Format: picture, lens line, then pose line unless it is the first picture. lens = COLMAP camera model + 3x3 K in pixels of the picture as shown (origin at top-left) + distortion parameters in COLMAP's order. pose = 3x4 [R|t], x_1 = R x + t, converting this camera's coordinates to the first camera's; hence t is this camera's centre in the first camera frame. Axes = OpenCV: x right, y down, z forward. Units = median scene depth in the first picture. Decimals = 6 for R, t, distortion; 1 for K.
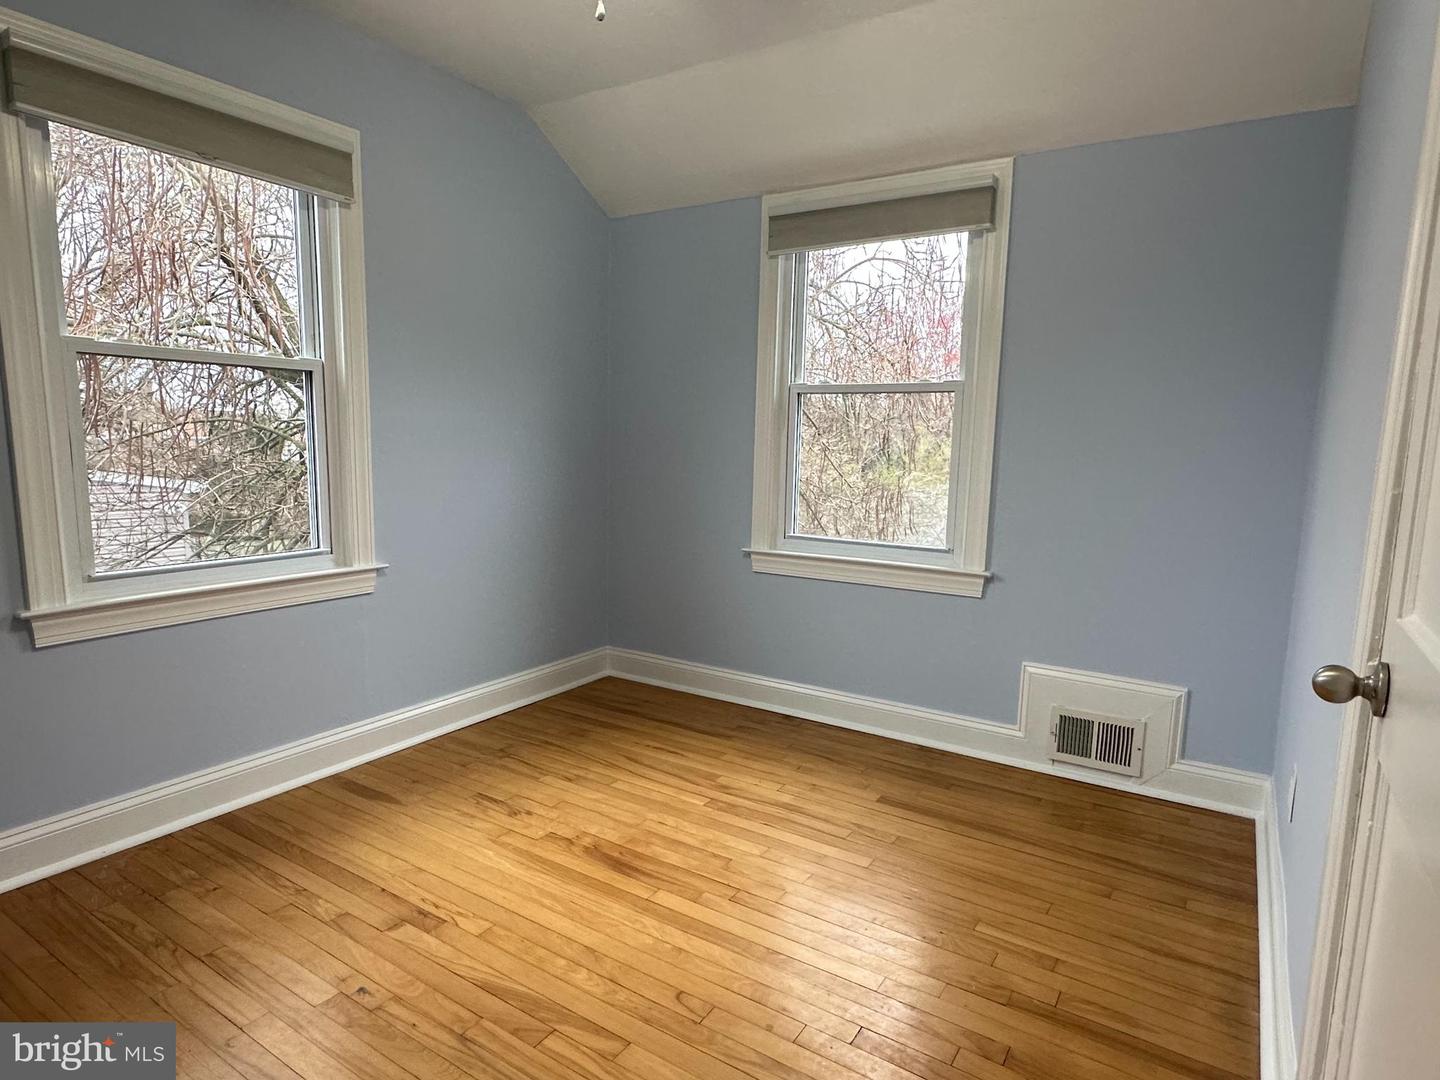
lens RADIAL K [[811.8, 0, 713.7], [0, 811.8, 549.2], [0, 0, 1]] dist [-0.005933, 0.004898]
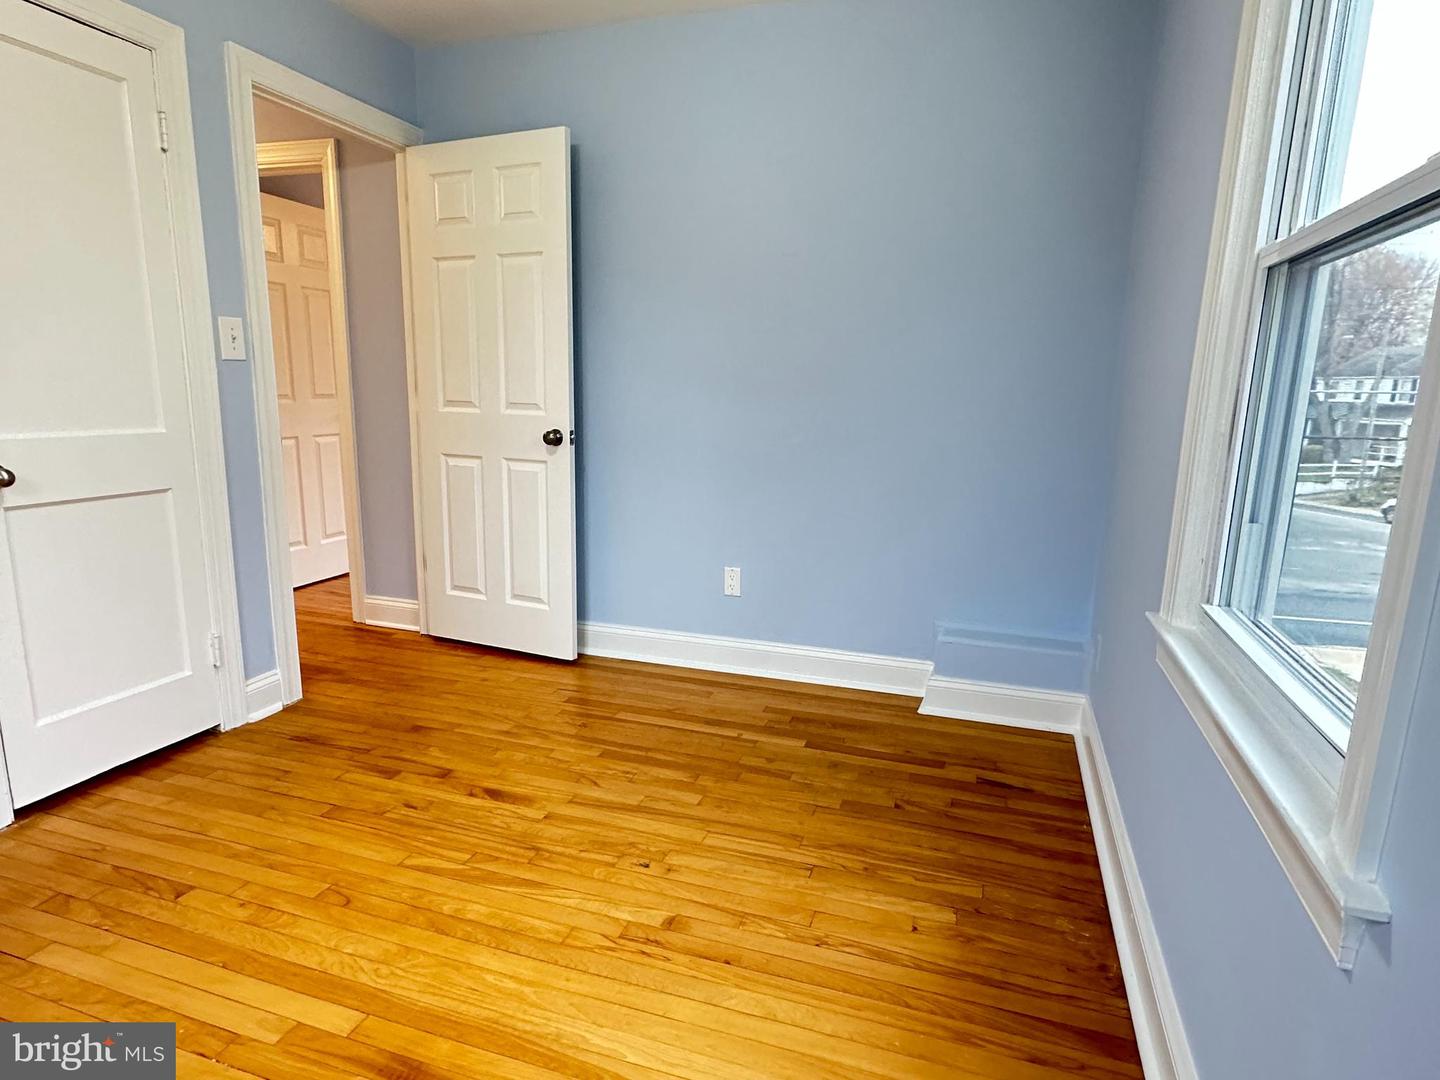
lens RADIAL K [[811.8, 0, 713.7], [0, 811.8, 549.2], [0, 0, 1]] dist [-0.005933, 0.004898]
pose [[-0.968394, 0.007978, -0.249299, -0.209227], [-0.073858, 0.945492, 0.317159, -0.216324], [0.238241, 0.325548, -0.915019, 1.647598]]
